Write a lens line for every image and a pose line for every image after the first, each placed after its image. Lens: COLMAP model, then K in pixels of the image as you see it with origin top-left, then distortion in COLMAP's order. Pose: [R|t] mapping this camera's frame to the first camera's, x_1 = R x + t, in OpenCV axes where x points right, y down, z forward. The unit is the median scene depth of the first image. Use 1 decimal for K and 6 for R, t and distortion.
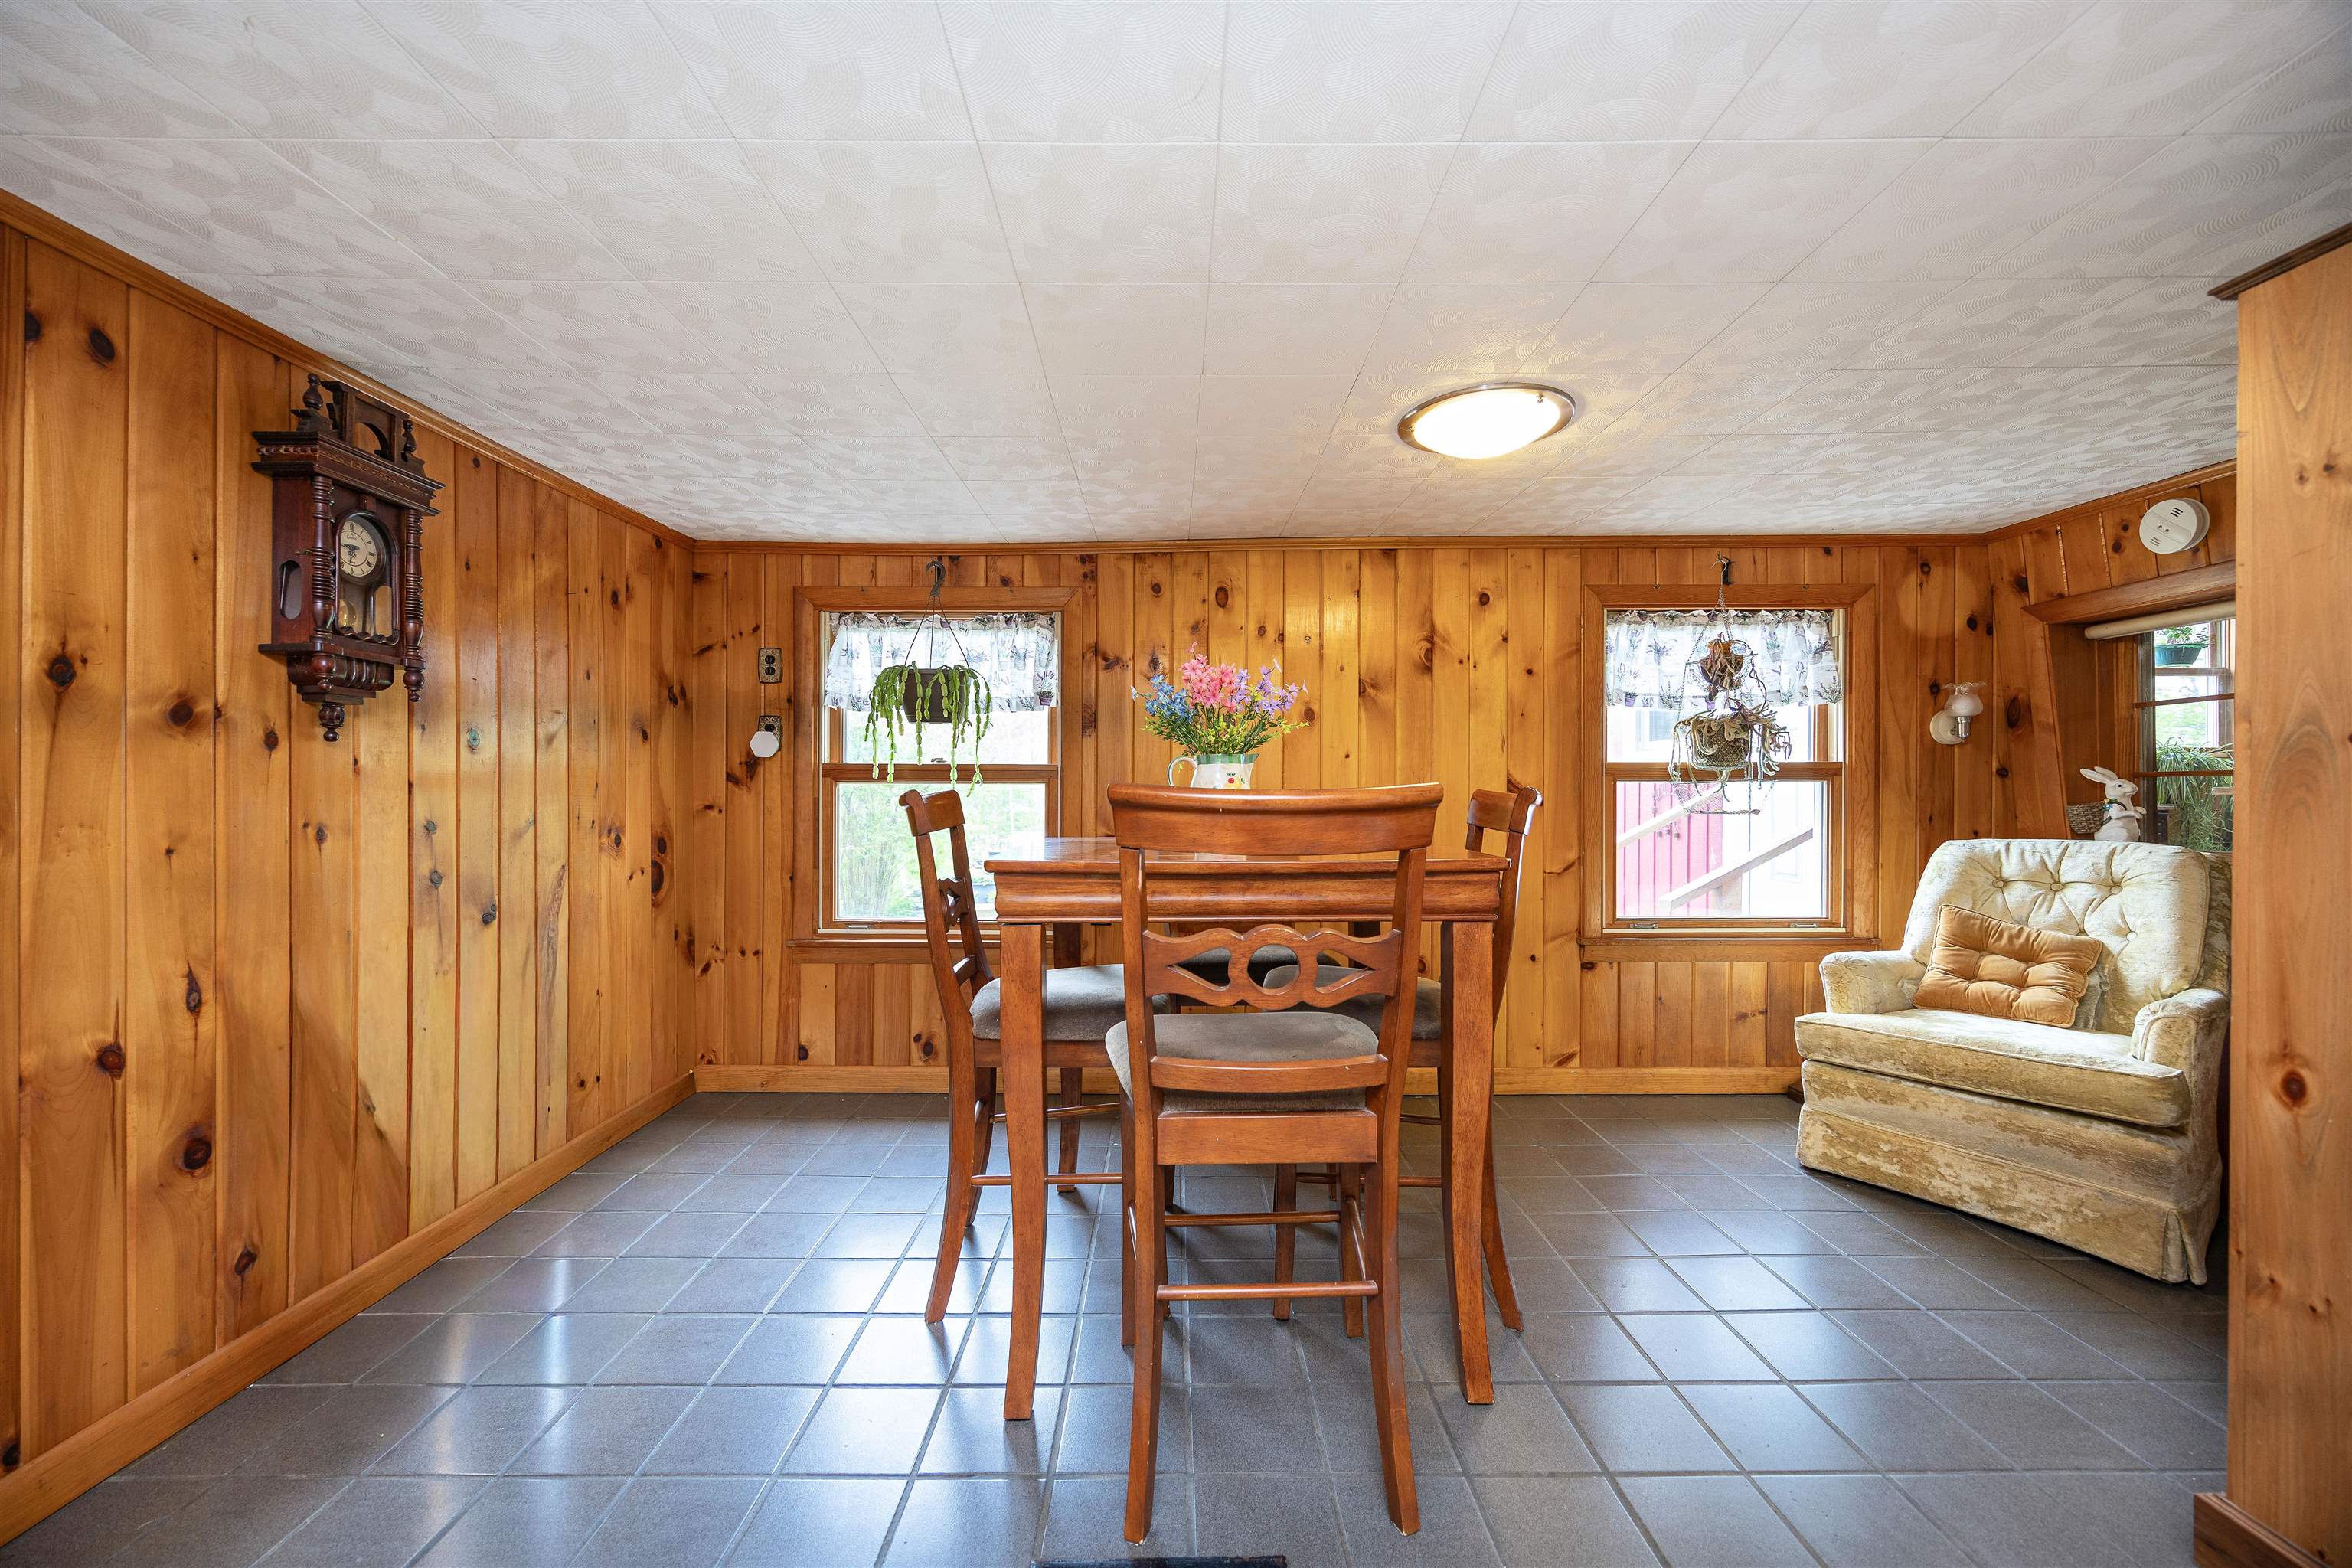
lens RADIAL K [[870.1, 0, 1180.9], [0, 870.1, 794.4], [0, 0, 1]] dist [-0.002752, -0.000204]
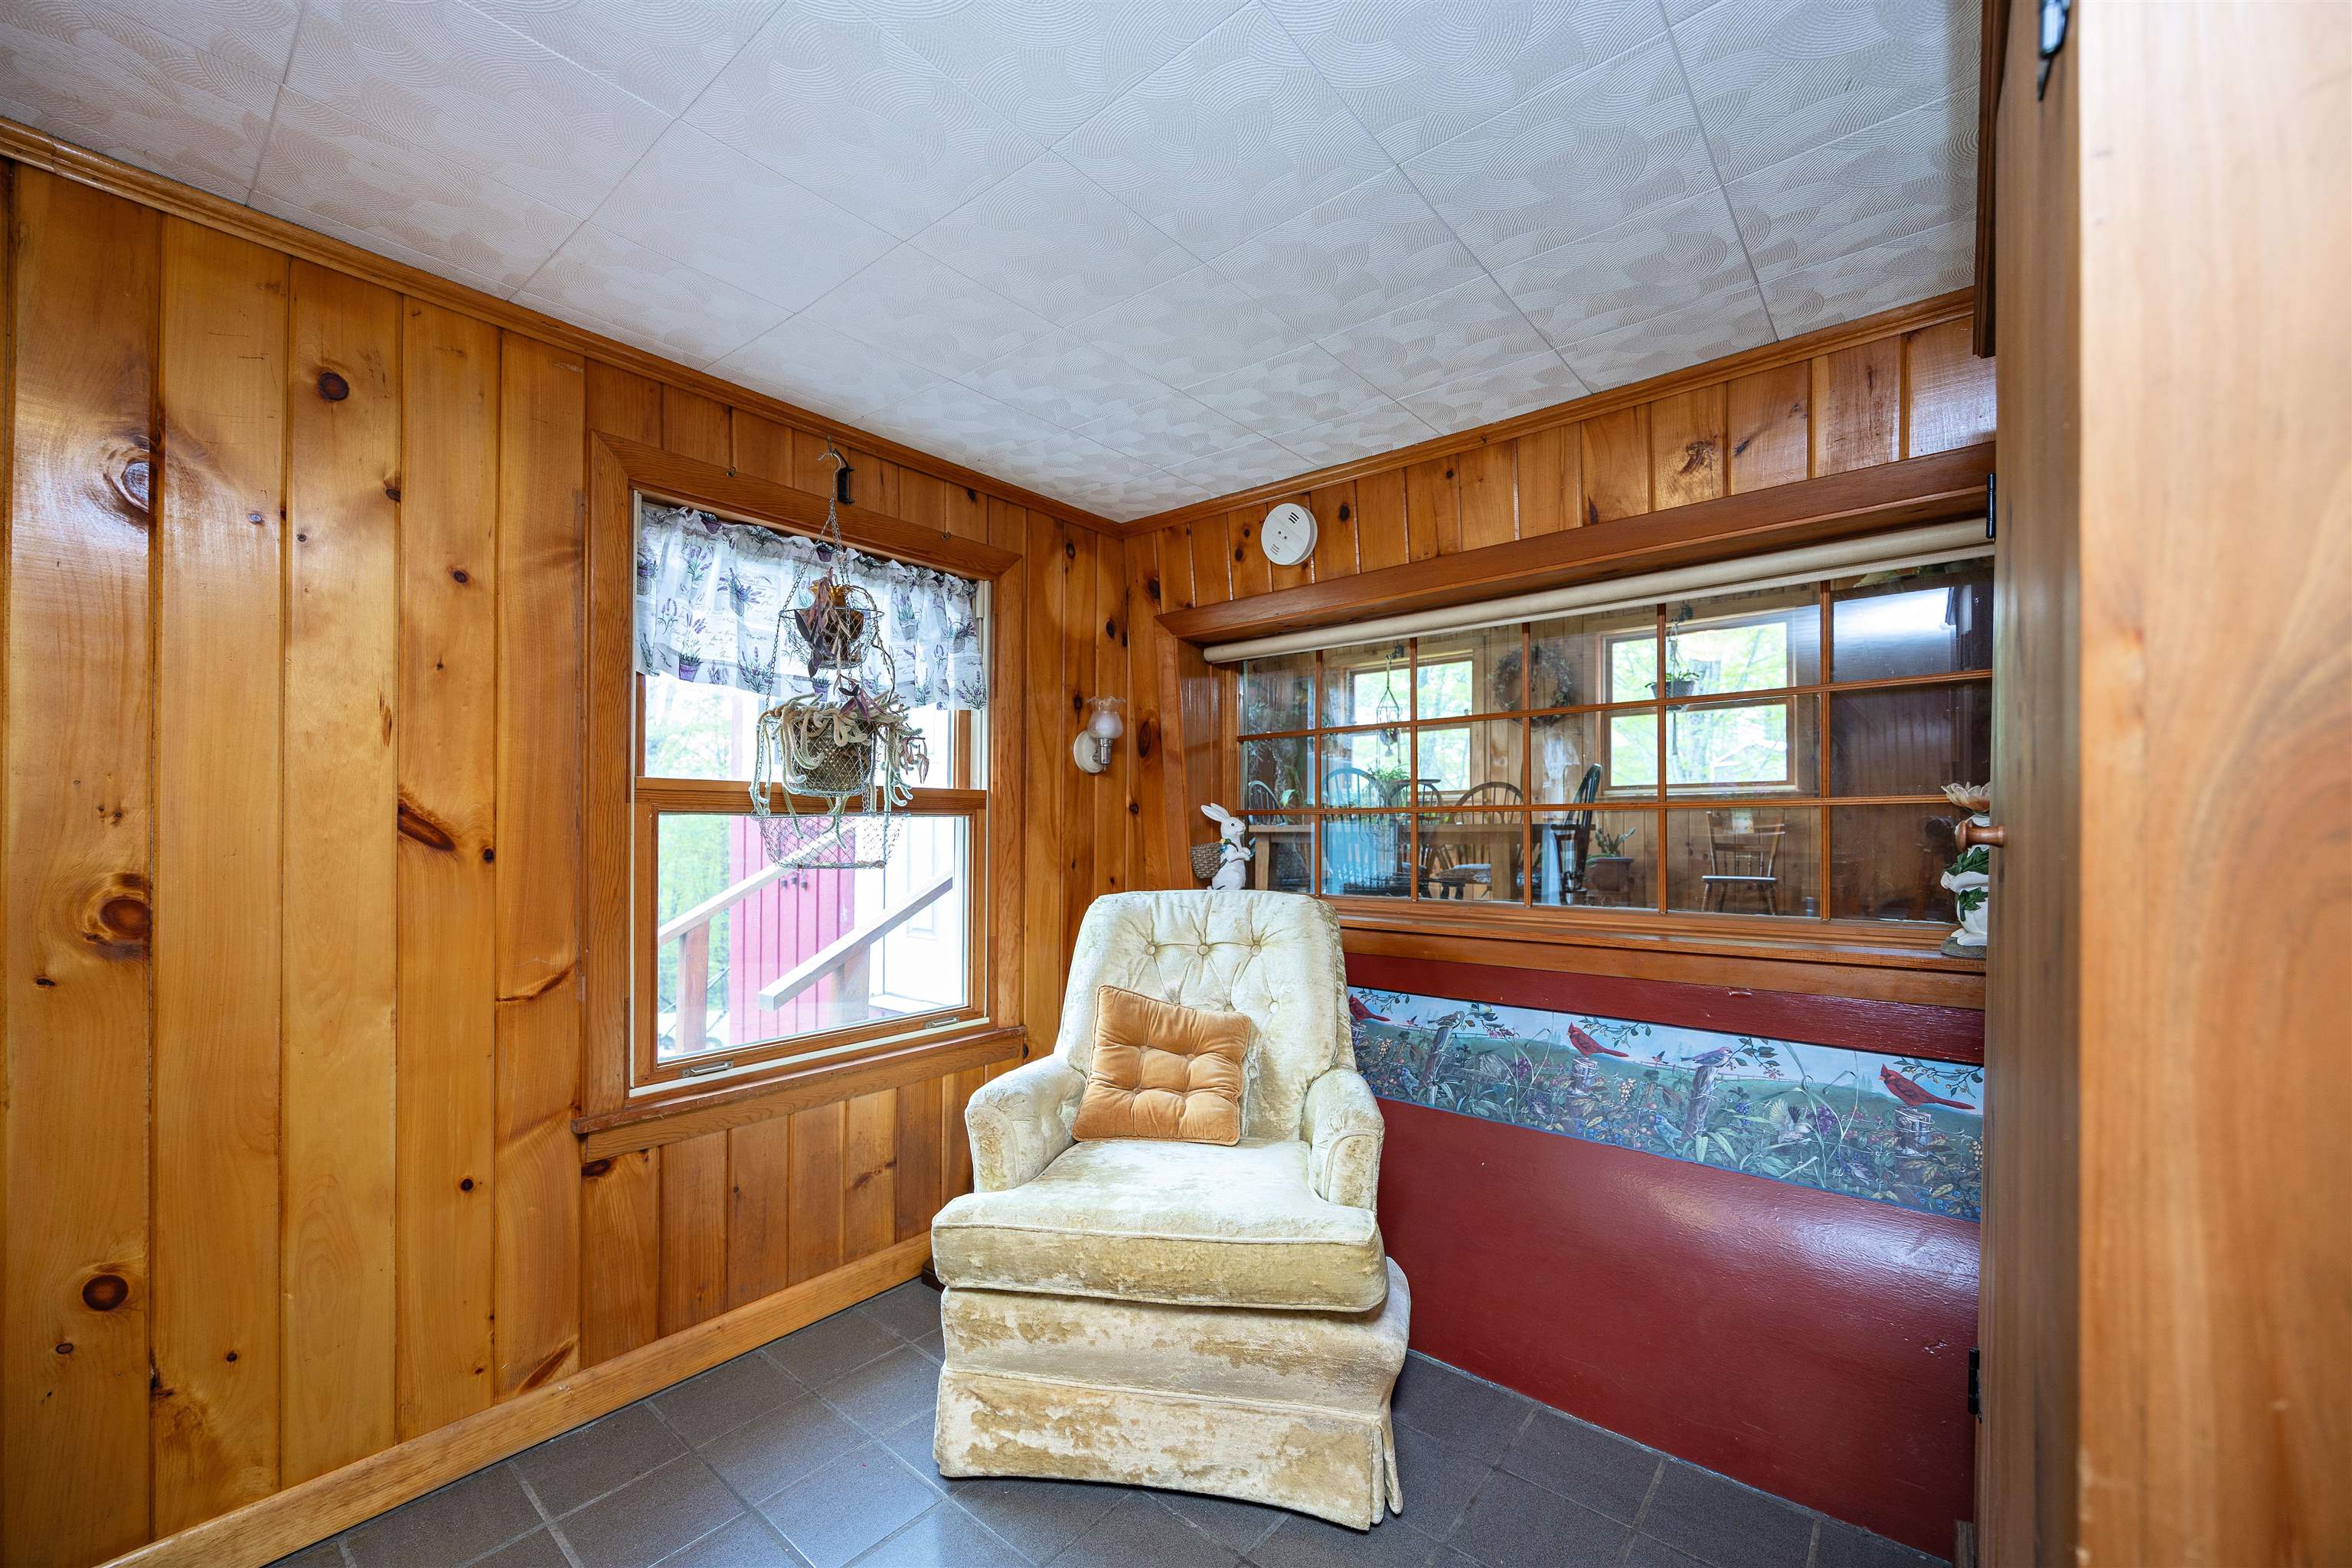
lens RADIAL K [[919.2, 0, 1135.3], [0, 919.2, 811.2], [0, 0, 1]] dist [-0.002924, 0.000065]
pose [[0.671542, 0.014103, 0.740832, 0.280731], [0.000460, 0.999811, -0.019450, -0.004857], [-0.740966, 0.013403, 0.671408, 0.399715]]
